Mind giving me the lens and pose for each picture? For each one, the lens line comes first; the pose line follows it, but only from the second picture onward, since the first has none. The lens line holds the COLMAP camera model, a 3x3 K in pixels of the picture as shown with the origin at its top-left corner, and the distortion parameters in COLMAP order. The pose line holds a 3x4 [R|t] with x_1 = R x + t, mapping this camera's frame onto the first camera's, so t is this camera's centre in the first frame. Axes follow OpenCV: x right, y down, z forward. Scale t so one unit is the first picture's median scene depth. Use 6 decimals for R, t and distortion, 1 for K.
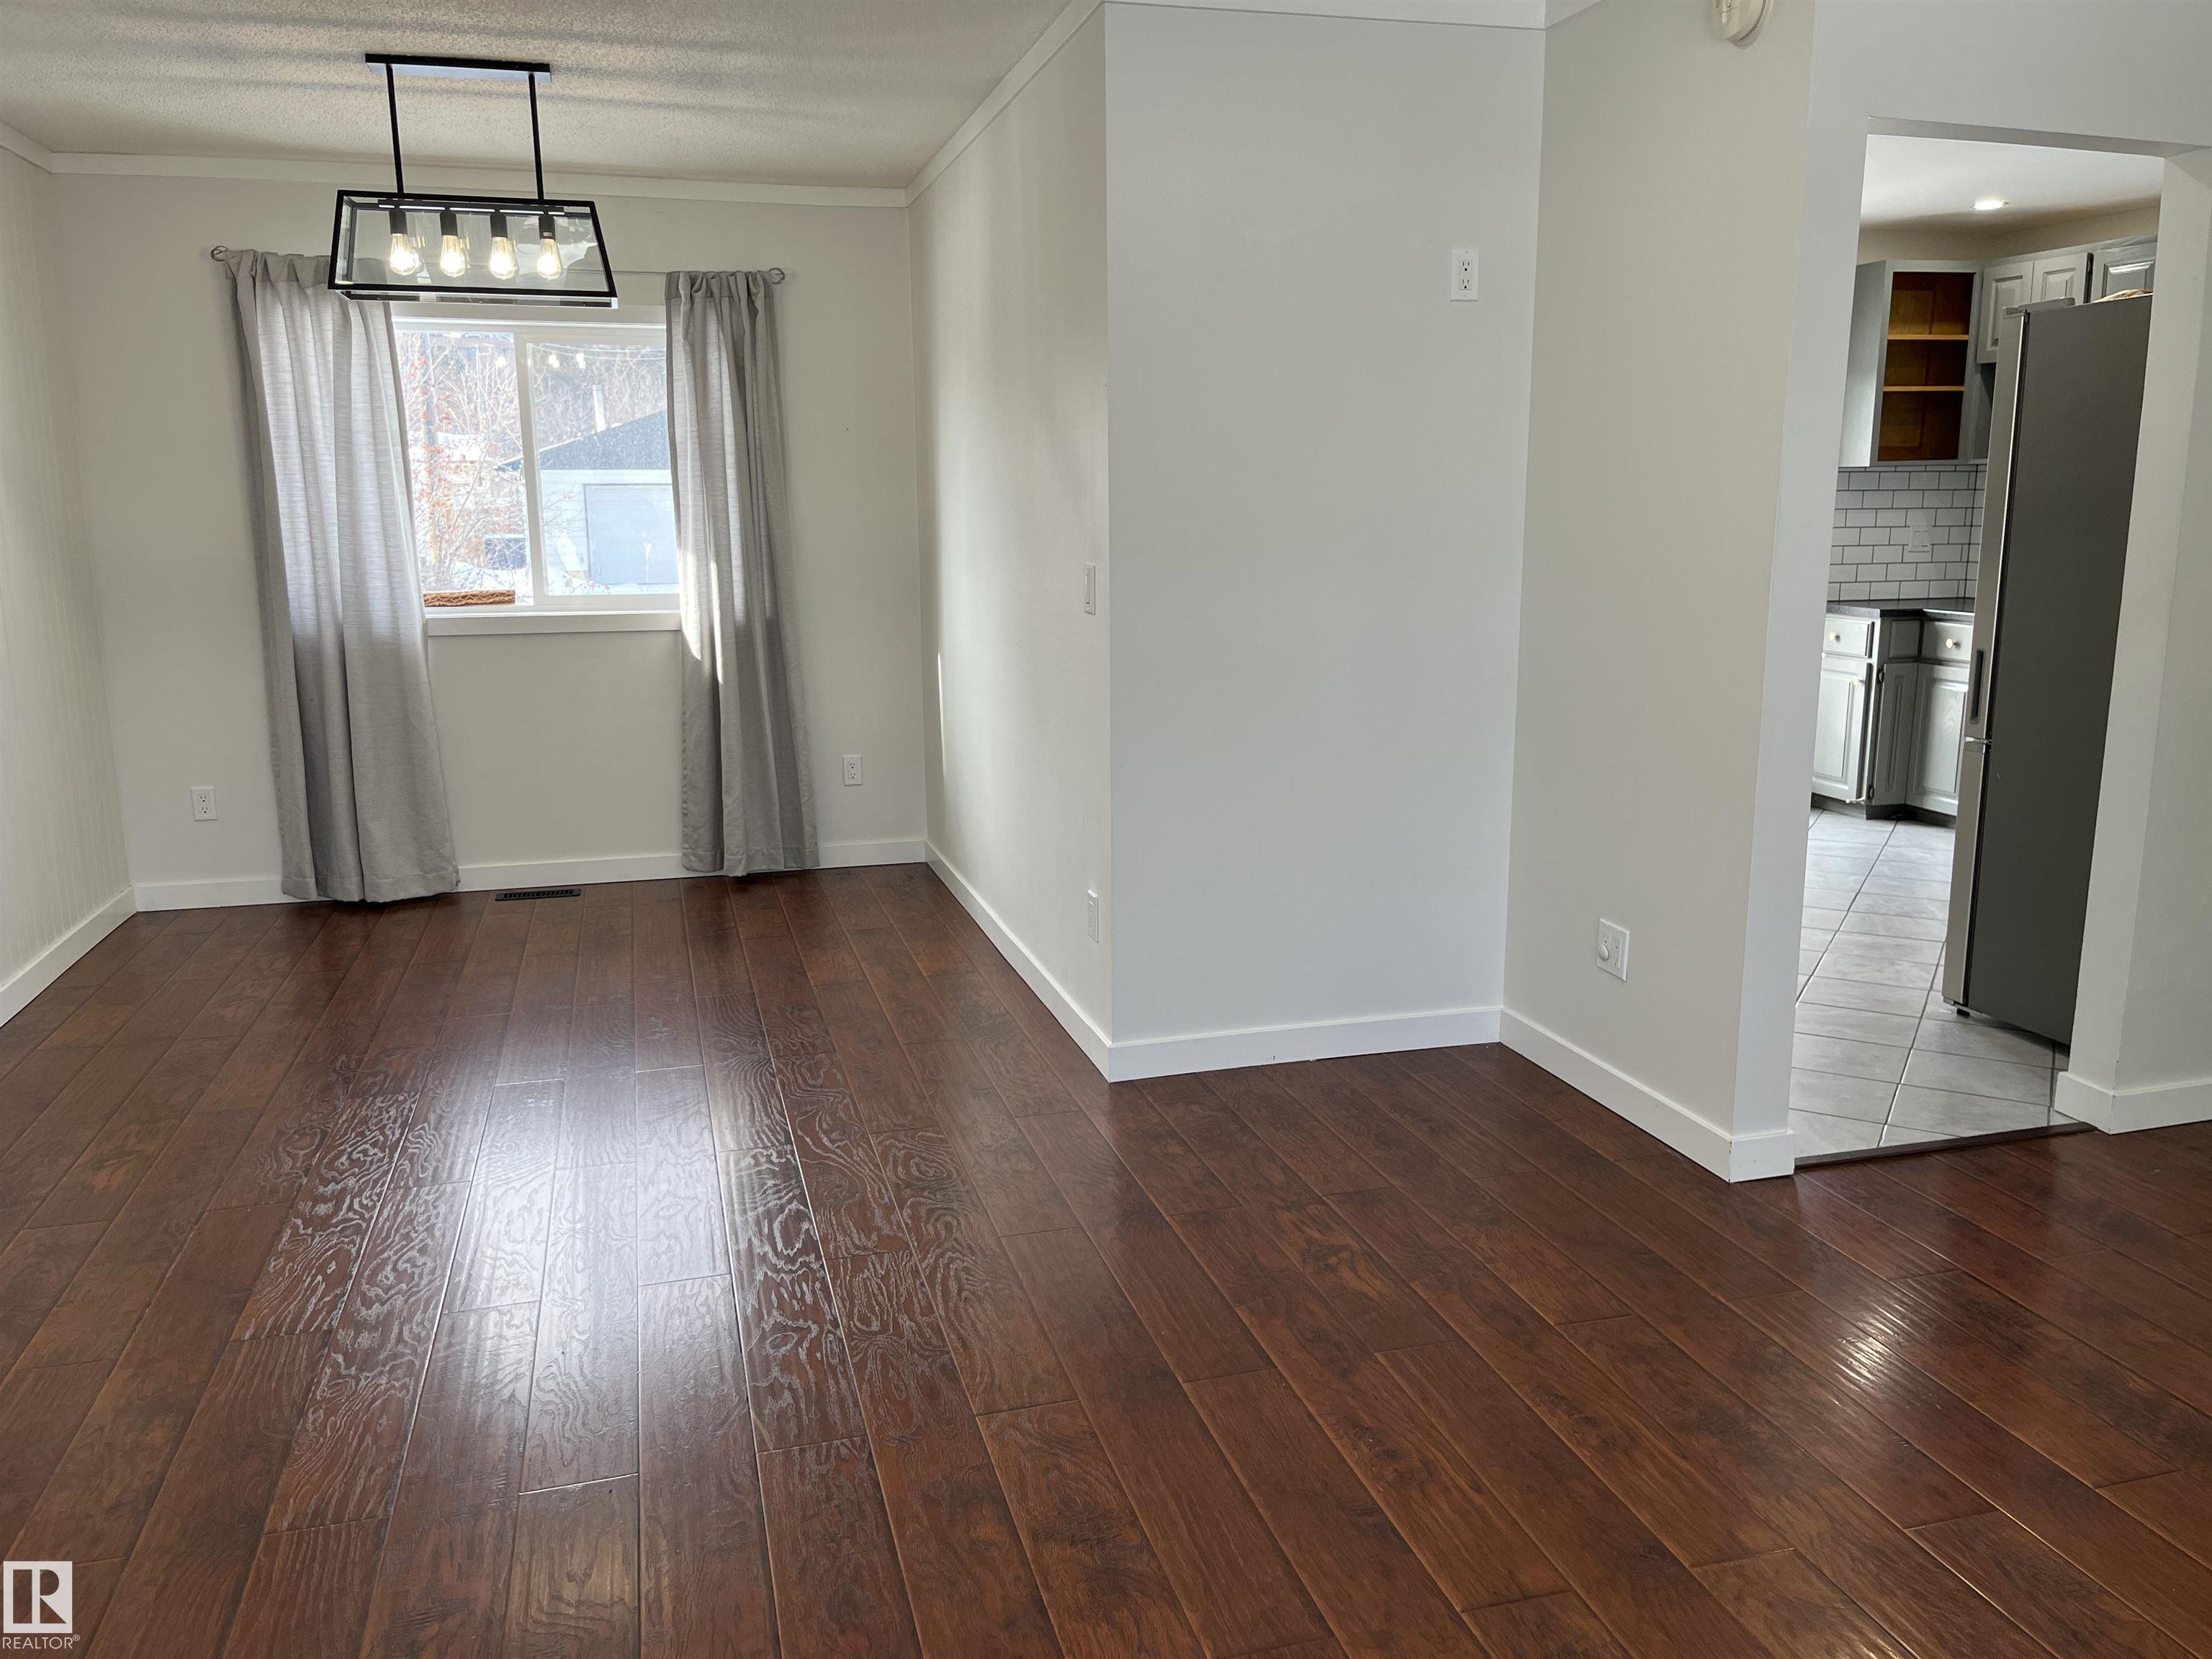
lens RADIAL K [[1670.9, 0, 1081.6], [0, 1670.9, 827.1], [0, 0, 1]] dist [0.039518, -0.049049]
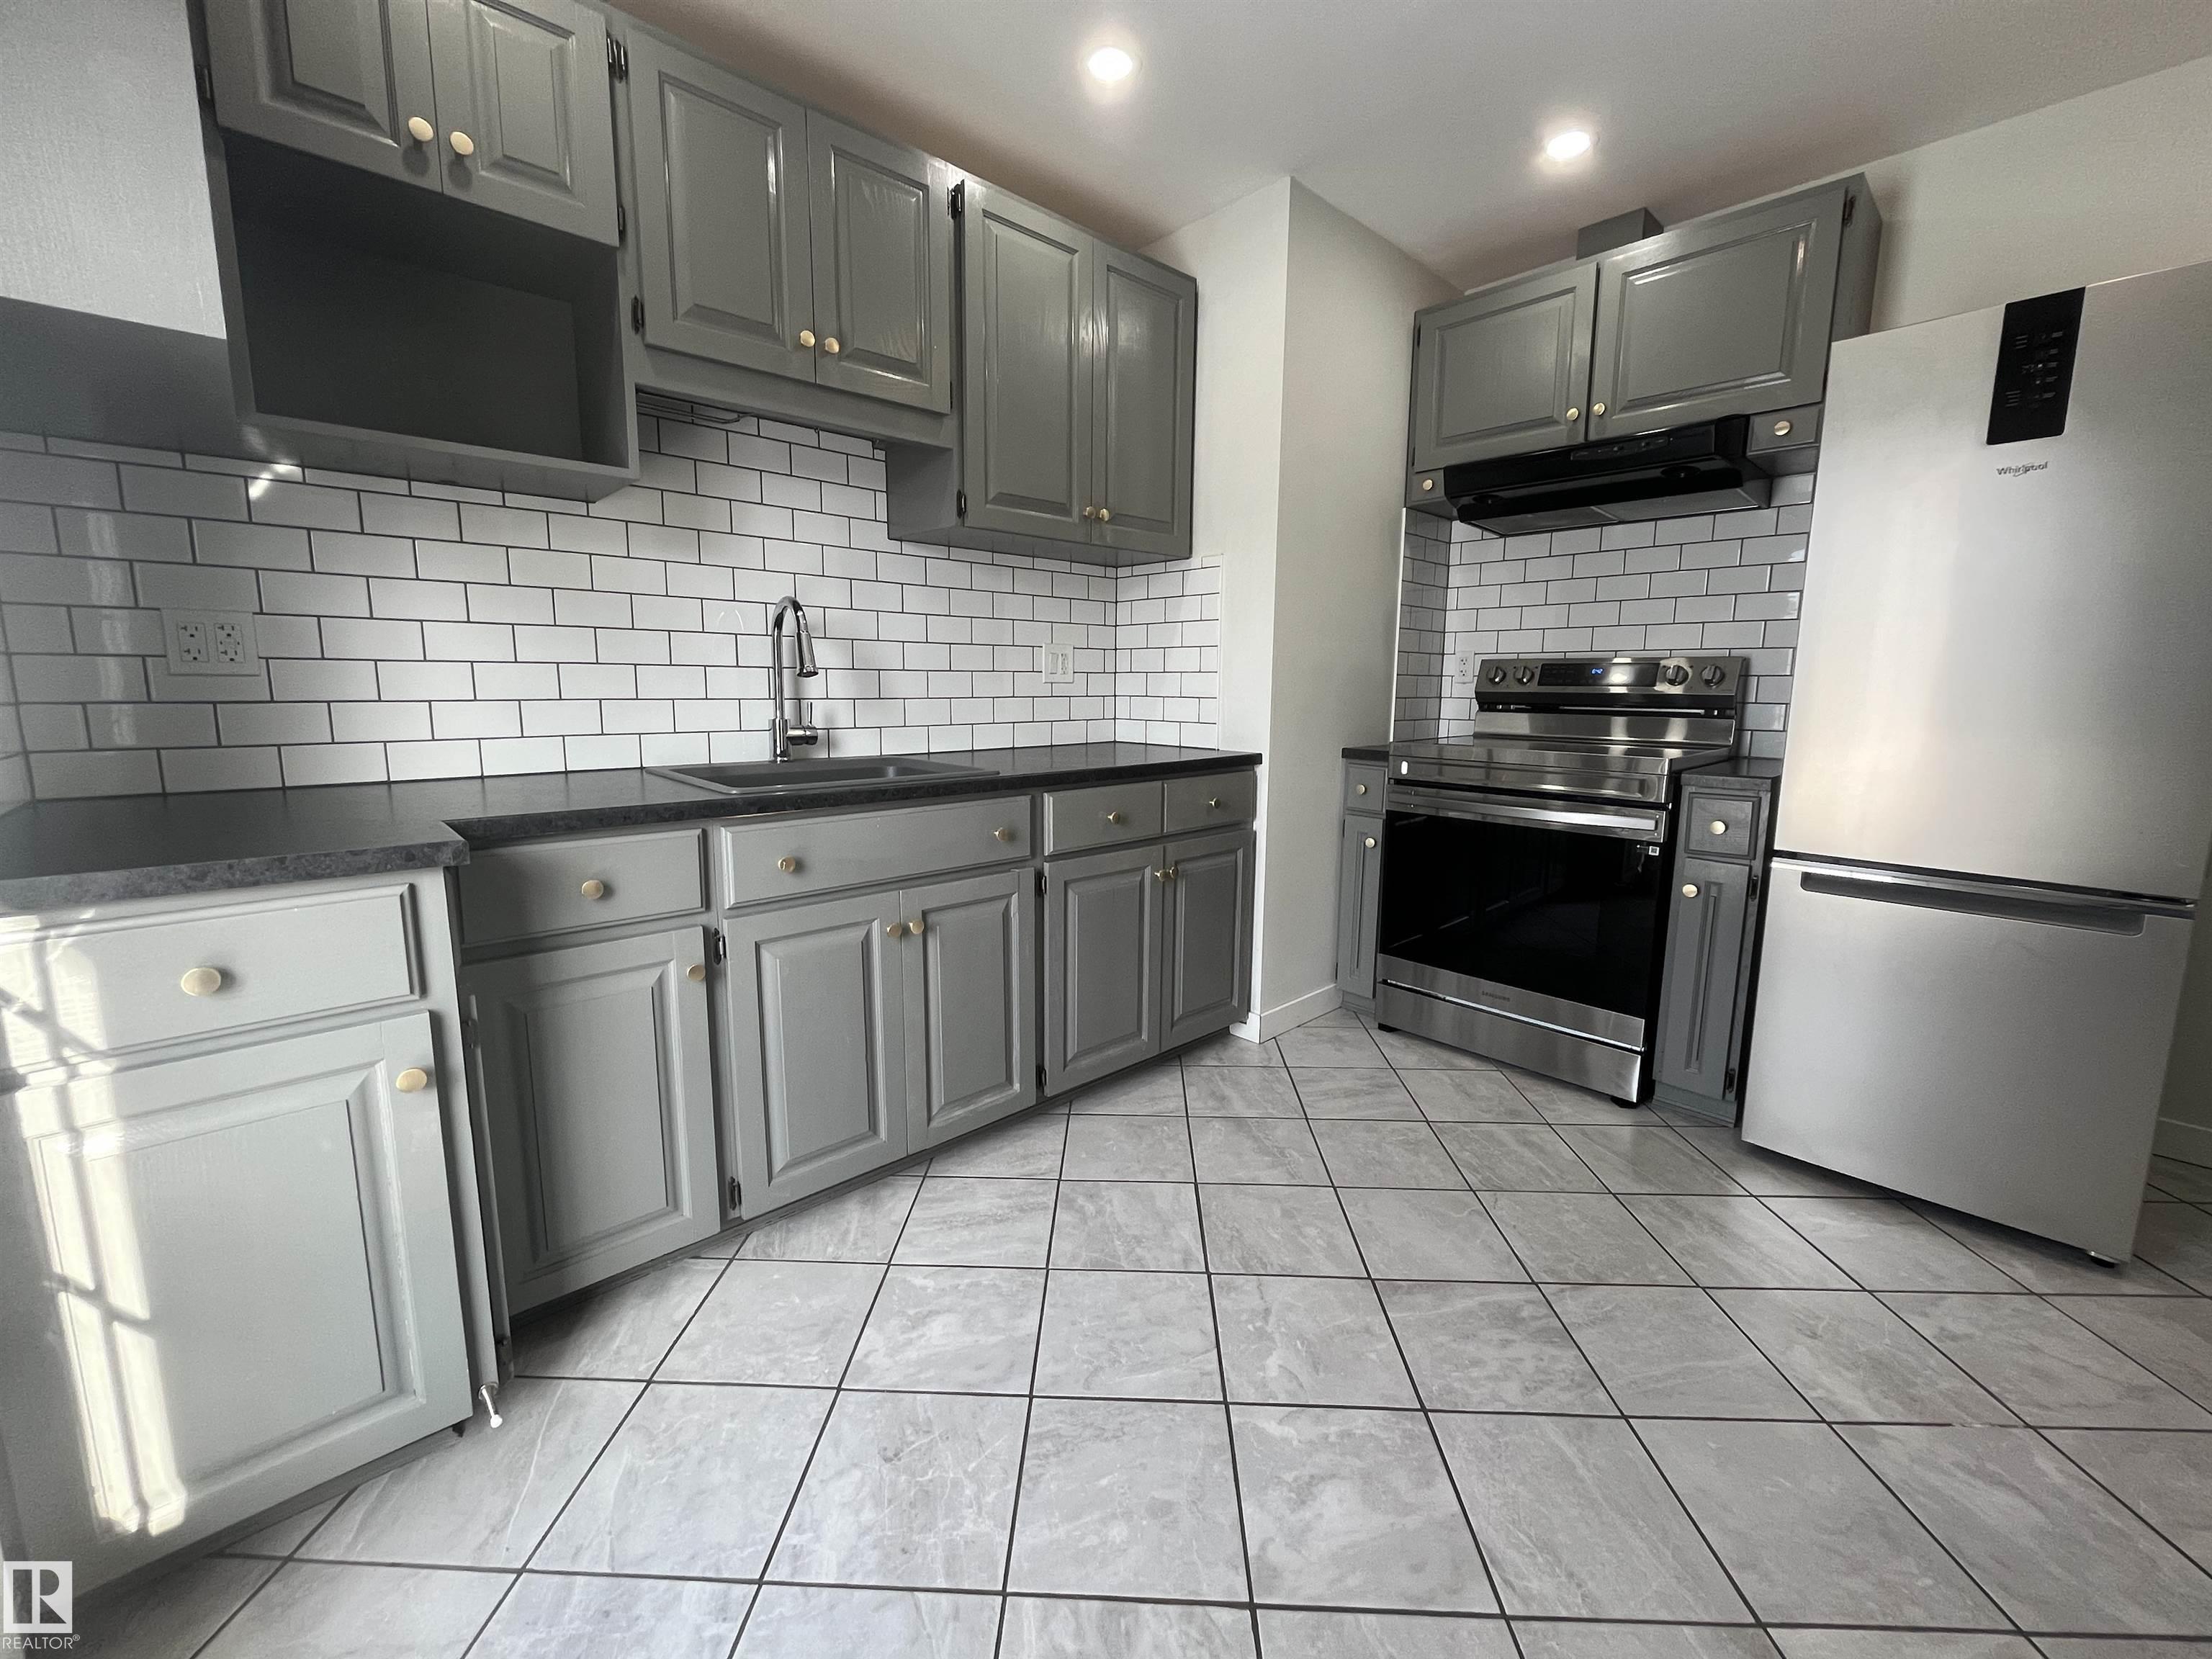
lens RADIAL K [[889.3, 0, 1104.9], [0, 889.3, 813.5], [0, 0, 1]] dist [-0.003021, -0.000062]
pose [[-0.458158, -0.130449, 0.879247, 0.268905], [0.167756, 0.958706, 0.229652, -0.150104], [-0.872897, 0.252716, -0.417355, 0.950872]]
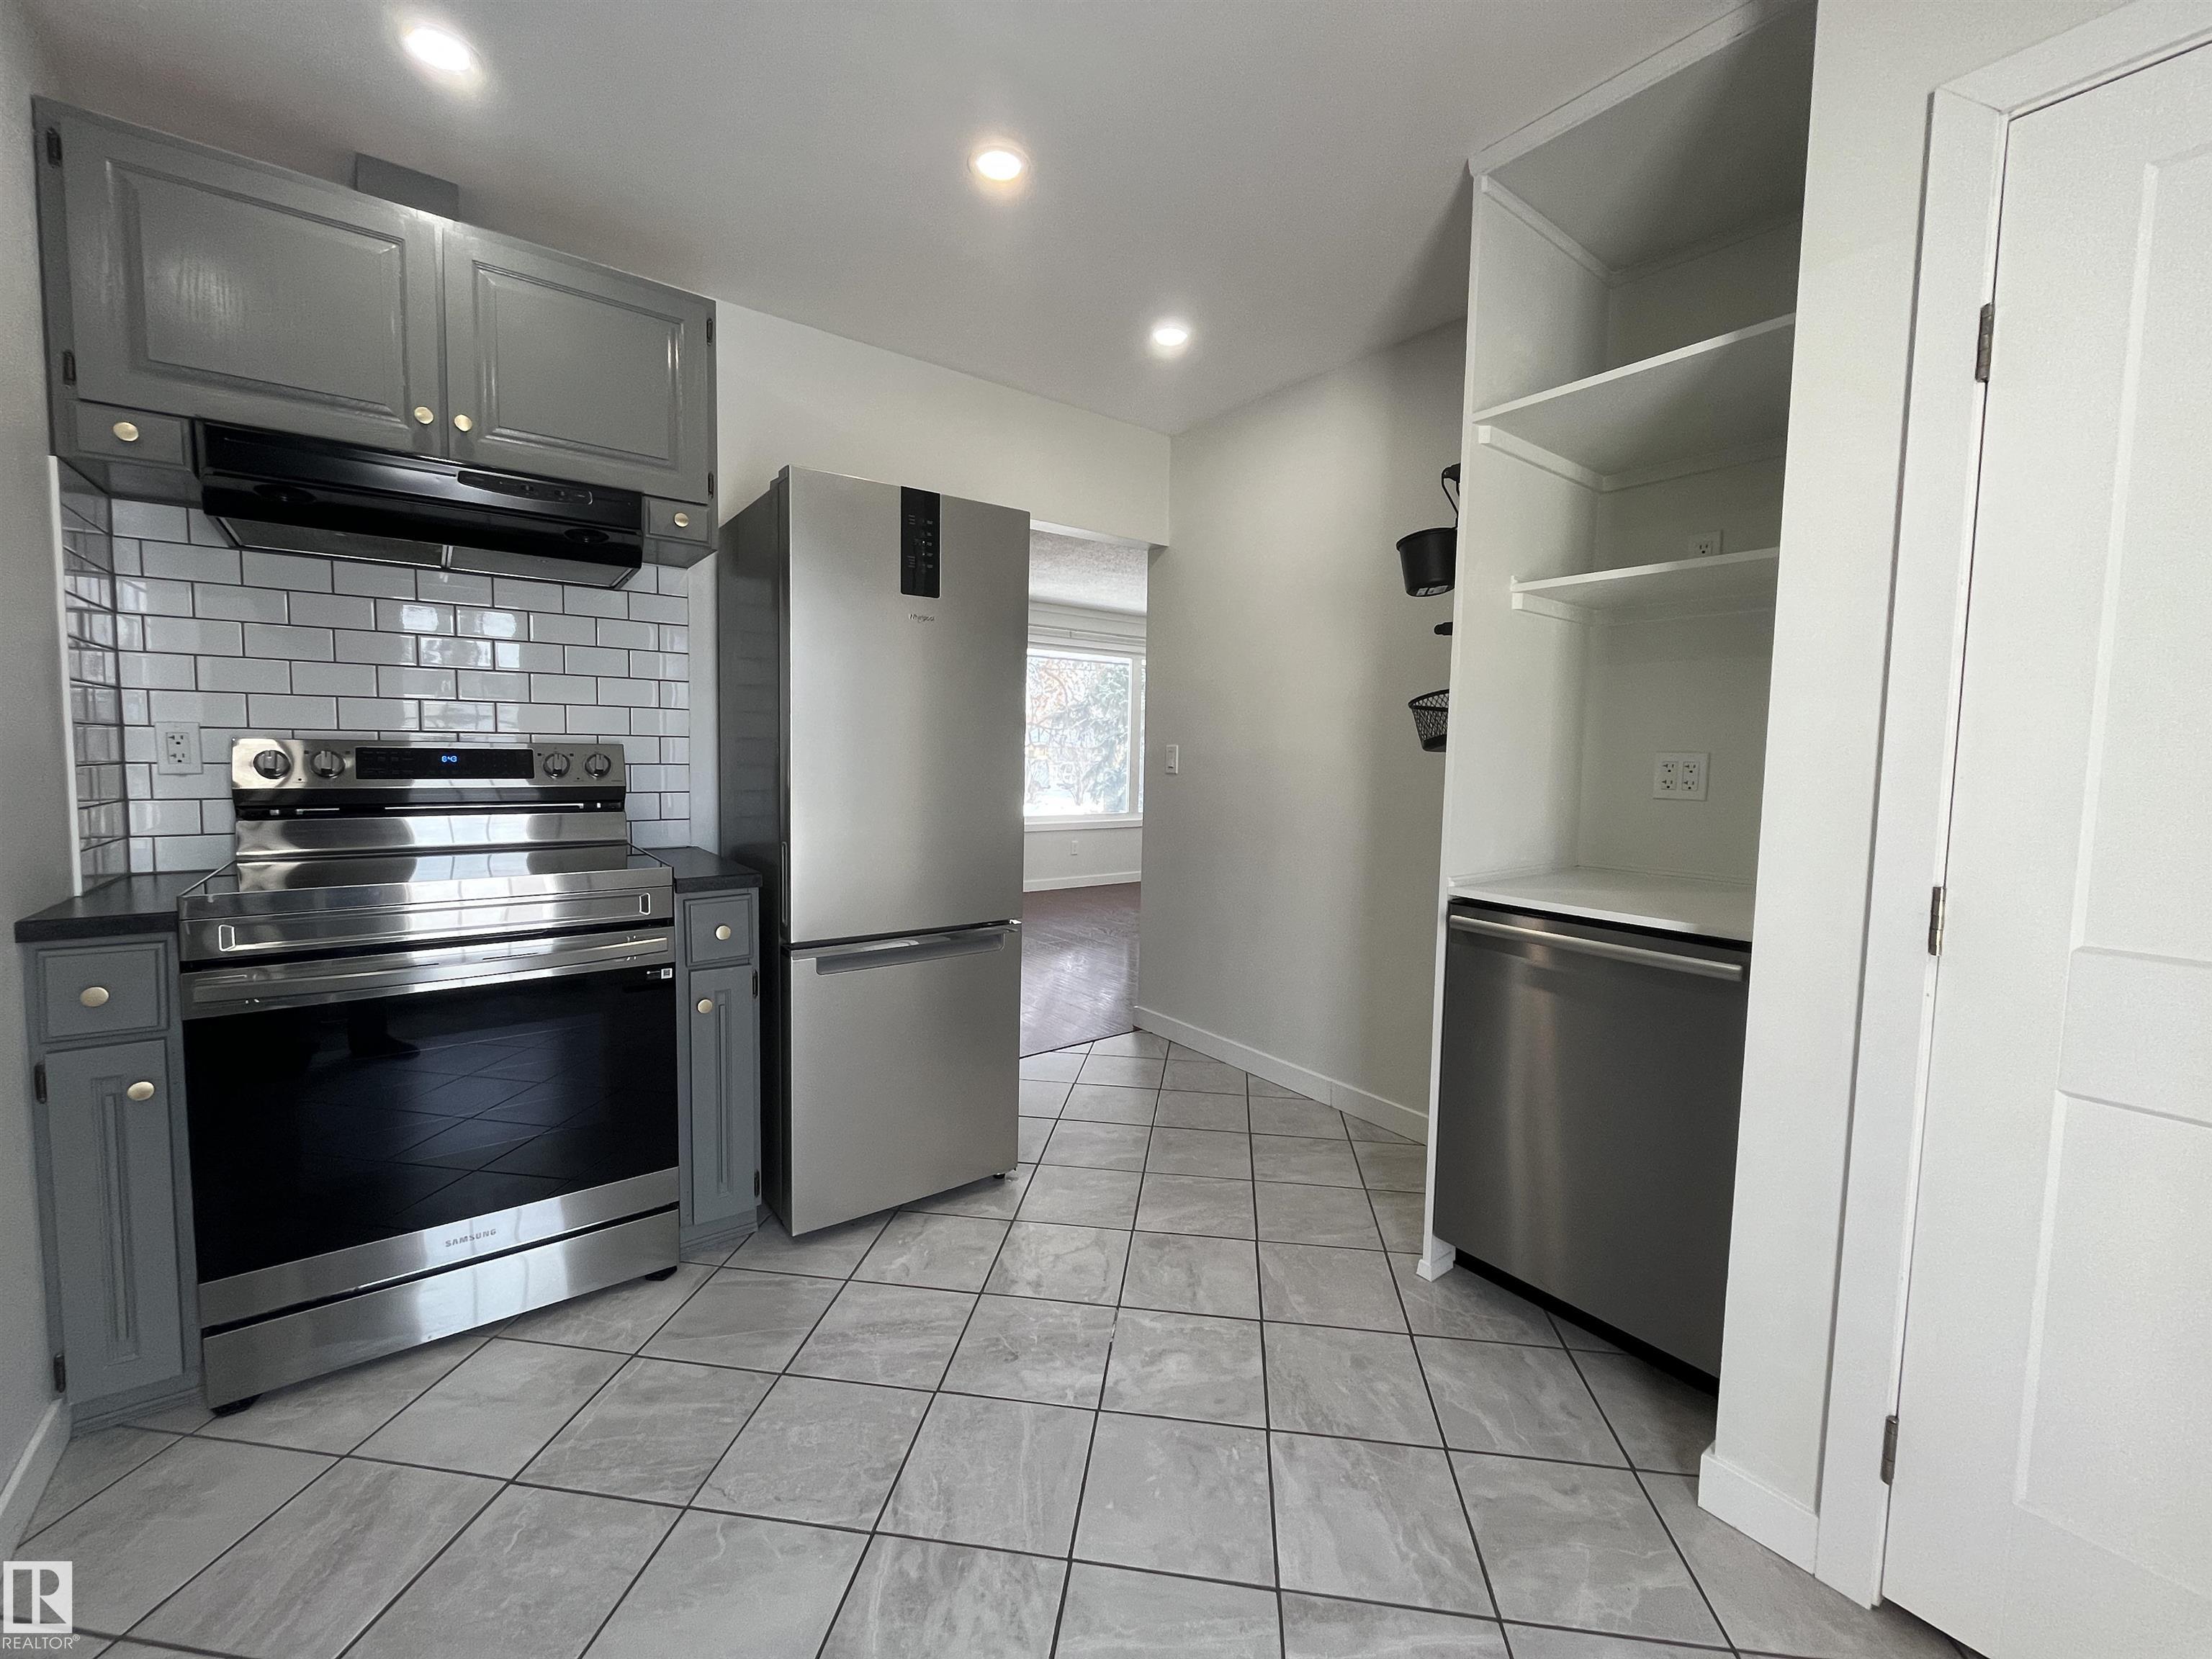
lens RADIAL K [[889.3, 0, 1104.9], [0, 889.3, 813.5], [0, 0, 1]] dist [-0.003021, -0.000062]
pose [[-0.929871, 0.013254, -0.367646, 0.431647], [-0.085045, 0.964537, 0.249873, -0.159844], [0.357920, 0.263616, -0.895768, 0.933072]]
